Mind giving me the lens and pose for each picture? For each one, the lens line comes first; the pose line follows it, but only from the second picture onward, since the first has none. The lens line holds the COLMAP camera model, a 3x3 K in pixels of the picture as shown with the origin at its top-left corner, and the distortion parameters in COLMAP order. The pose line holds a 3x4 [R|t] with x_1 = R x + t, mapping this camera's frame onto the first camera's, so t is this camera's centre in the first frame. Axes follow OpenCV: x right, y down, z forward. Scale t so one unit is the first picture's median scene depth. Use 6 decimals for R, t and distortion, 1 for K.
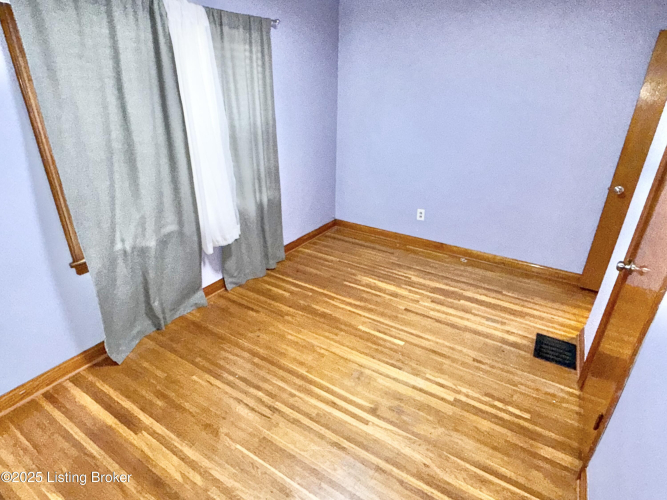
lens RADIAL K [[367.9, 0, 331.8], [0, 367.9, 247.8], [0, 0, 1]] dist [-0.000215, -0.000890]
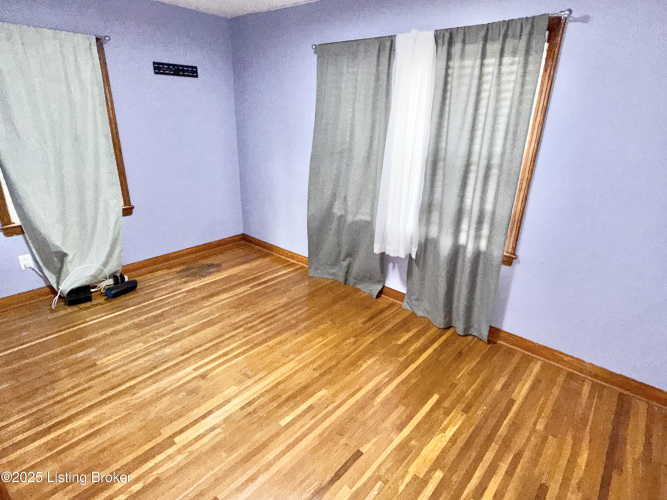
lens RADIAL K [[367.9, 0, 331.8], [0, 367.9, 248.7], [0, 0, 1]] dist [-0.000215, -0.000890]
pose [[-0.165468, 0.323130, -0.931776, 0.875925], [-0.424526, 0.829448, 0.363033, -0.413980], [0.890167, 0.455634, -0.000070, 1.053217]]
